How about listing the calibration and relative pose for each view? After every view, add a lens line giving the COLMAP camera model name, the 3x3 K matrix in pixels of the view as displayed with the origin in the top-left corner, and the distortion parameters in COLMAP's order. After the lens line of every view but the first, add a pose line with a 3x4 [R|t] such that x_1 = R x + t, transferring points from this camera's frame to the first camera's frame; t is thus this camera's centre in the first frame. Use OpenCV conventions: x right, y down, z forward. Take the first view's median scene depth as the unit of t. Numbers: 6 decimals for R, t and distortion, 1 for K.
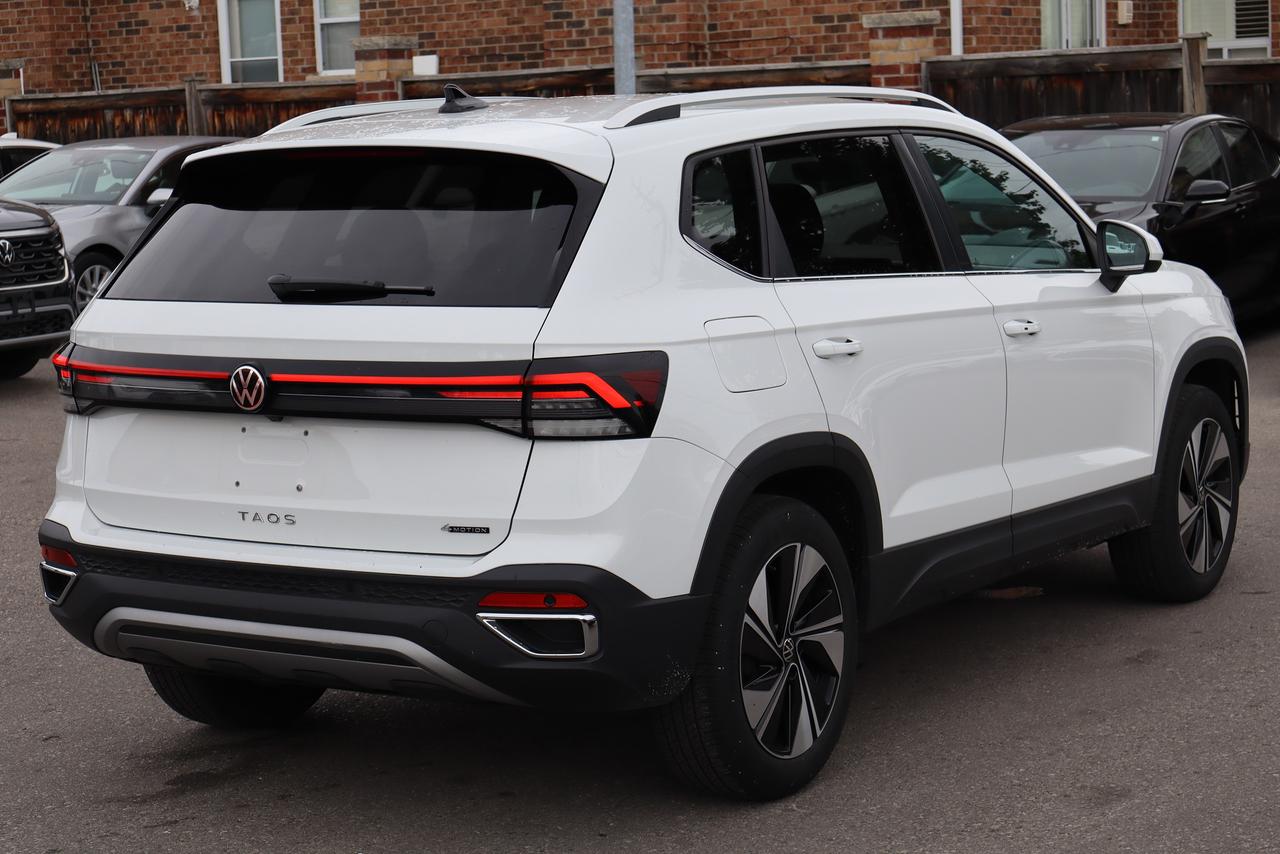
lens RADIAL K [[2502.1, 0, 640.0], [0, 2502.1, 427.0], [0, 0, 1]] dist [-0.025136, 0.167720]
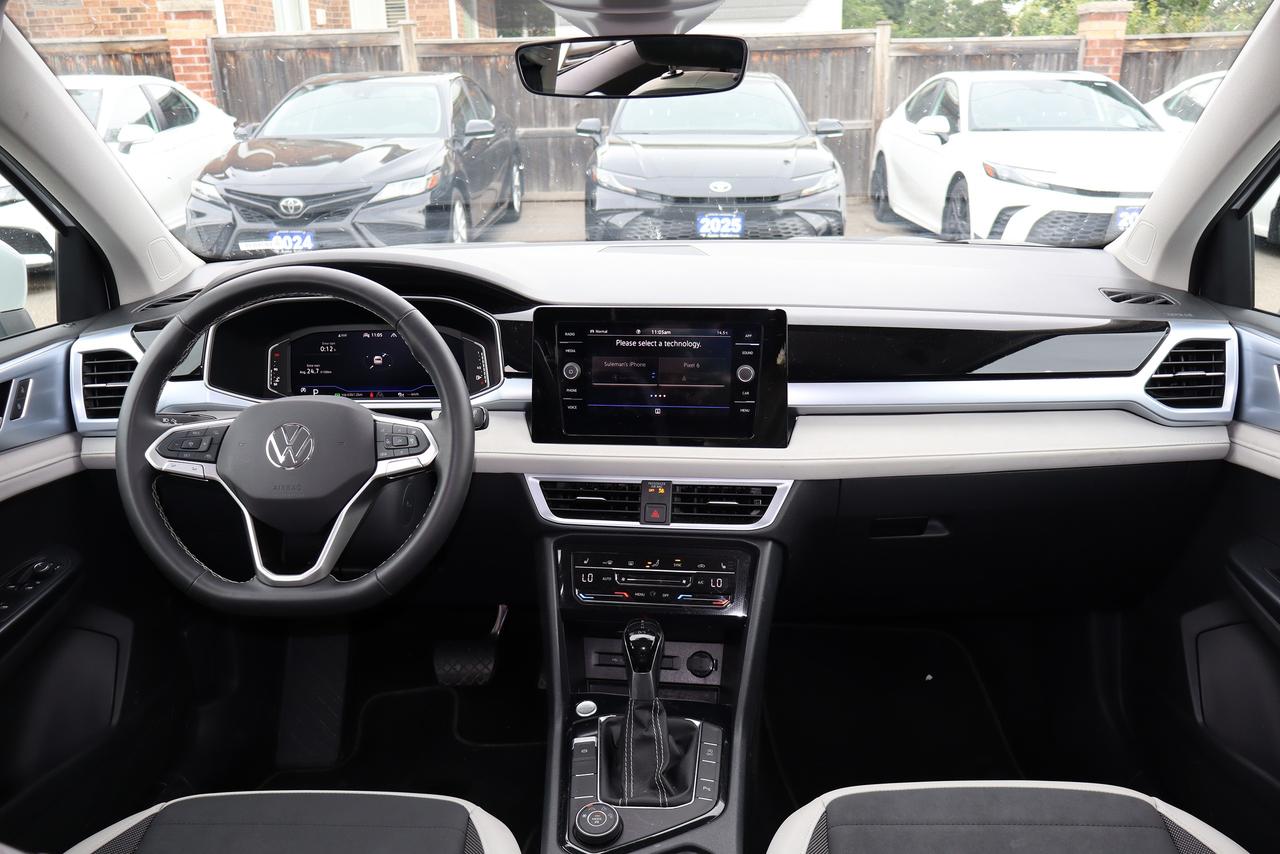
lens RADIAL K [[1075.4, 0, 645.9], [0, 1075.4, 405.0], [0, 0, 1]] dist [-0.009601, 0.016487]
pose [[0.861094, -0.135500, 0.490057, 0.000858], [0.057097, 0.983509, 0.171611, -0.038324], [-0.505229, -0.119792, 0.854631, 0.396902]]
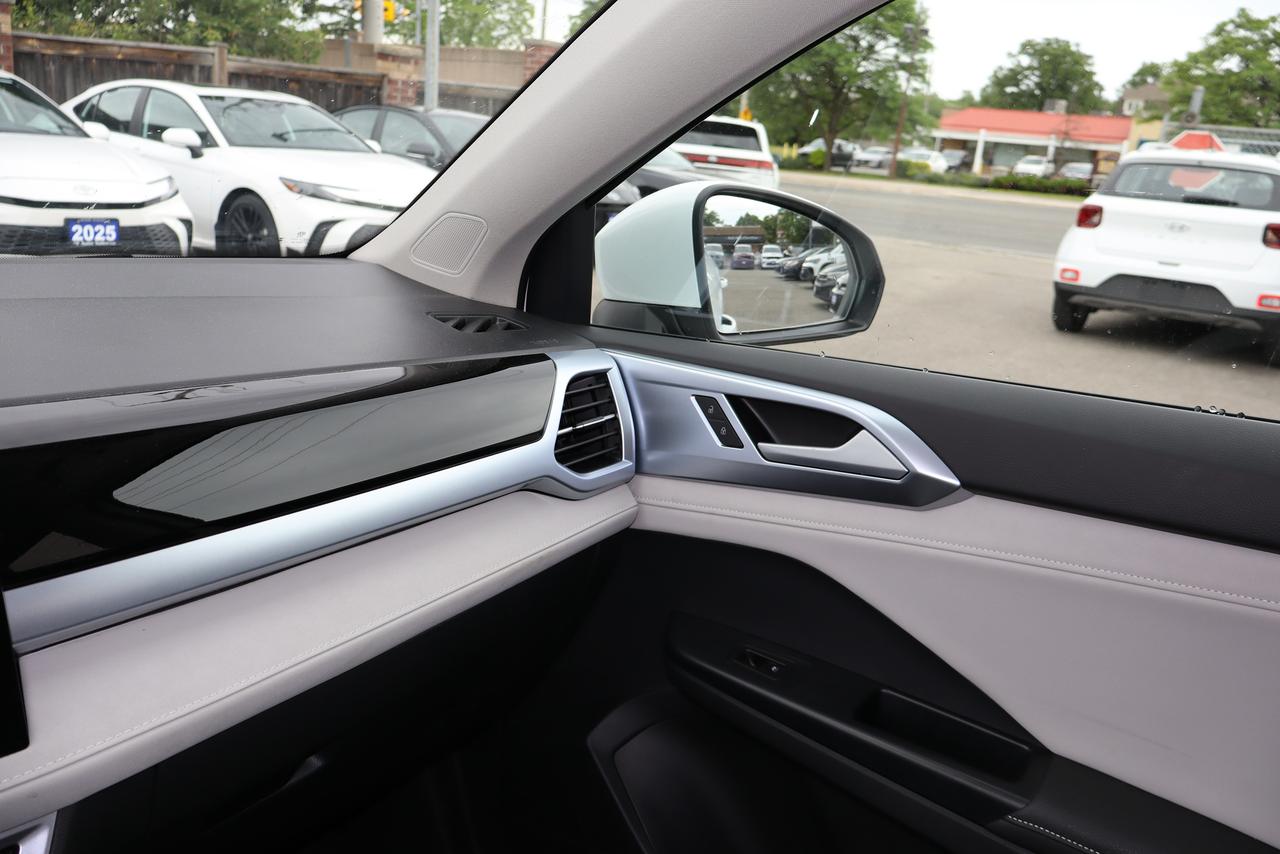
lens RADIAL K [[1081.3, 0, 640.0], [0, 1081.3, 427.0], [0, 0, 1]] dist [-0.011514, -0.001200]
pose [[0.102810, -0.227005, 0.968452, 0.017952], [0.040245, 0.973763, 0.223977, -0.037291], [-0.993886, 0.015948, 0.109249, 0.433376]]
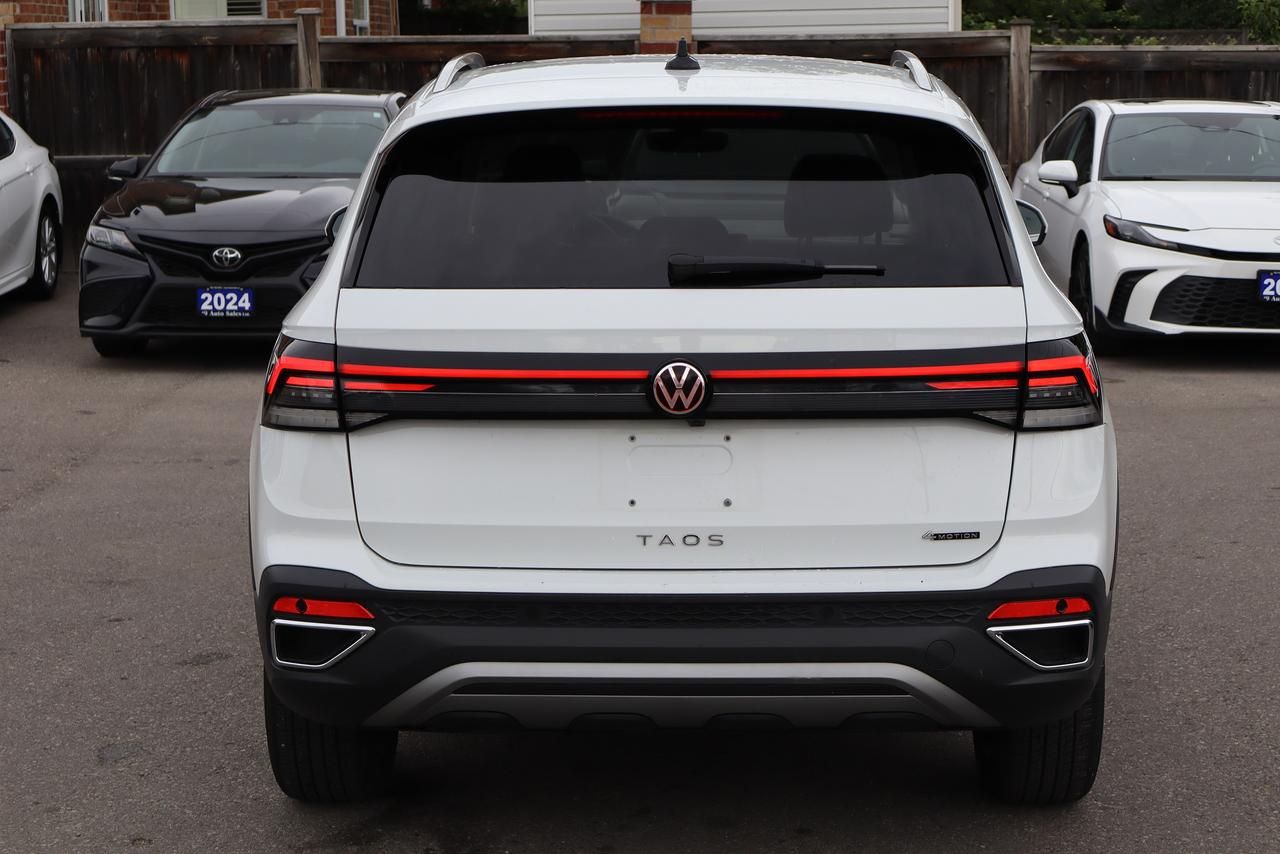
lens RADIAL K [[2502.1, 0, 640.0], [0, 2502.1, 427.0], [0, 0, 1]] dist [-0.025136, 0.167720]
pose [[0.862179, -0.047142, 0.504406, -0.191957], [0.043305, 0.998875, 0.019334, -0.006273], [-0.504750, 0.005174, 0.863250, 0.088544]]
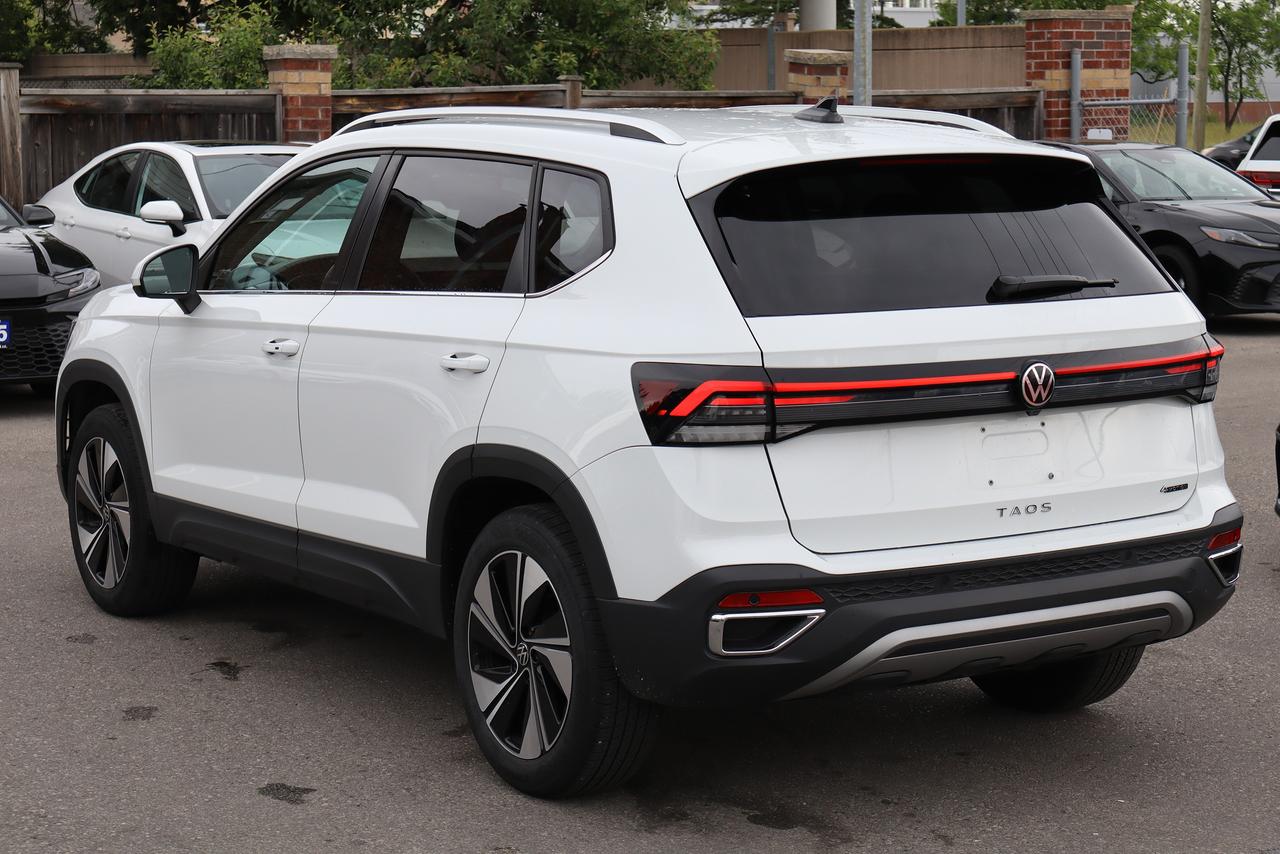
lens RADIAL K [[2502.1, 0, 640.0], [0, 2502.1, 427.0], [0, 0, 1]] dist [-0.025136, 0.167720]
pose [[0.432120, -0.089219, 0.897392, -0.373790], [0.103423, 0.993431, 0.048966, -0.021244], [-0.895866, 0.071652, 0.438509, 0.223368]]
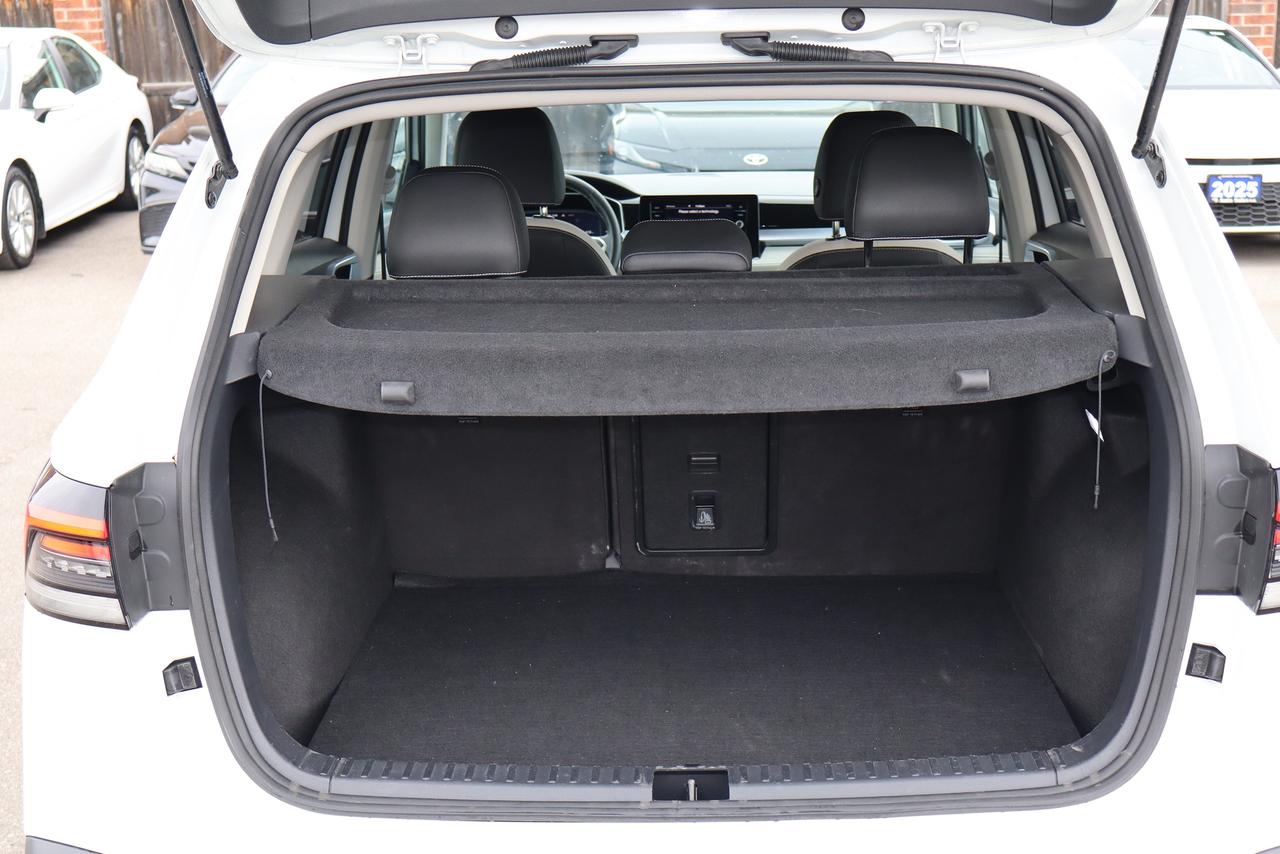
lens RADIAL K [[1757.8, 0, 640.0], [0, 1757.8, 427.0], [0, 0, 1]] dist [0.205172, -0.667950]
pose [[0.864462, -0.110862, 0.490322, -0.103970], [0.063012, 0.991583, 0.113104, -0.027800], [-0.498734, -0.066878, 0.864171, 0.231564]]
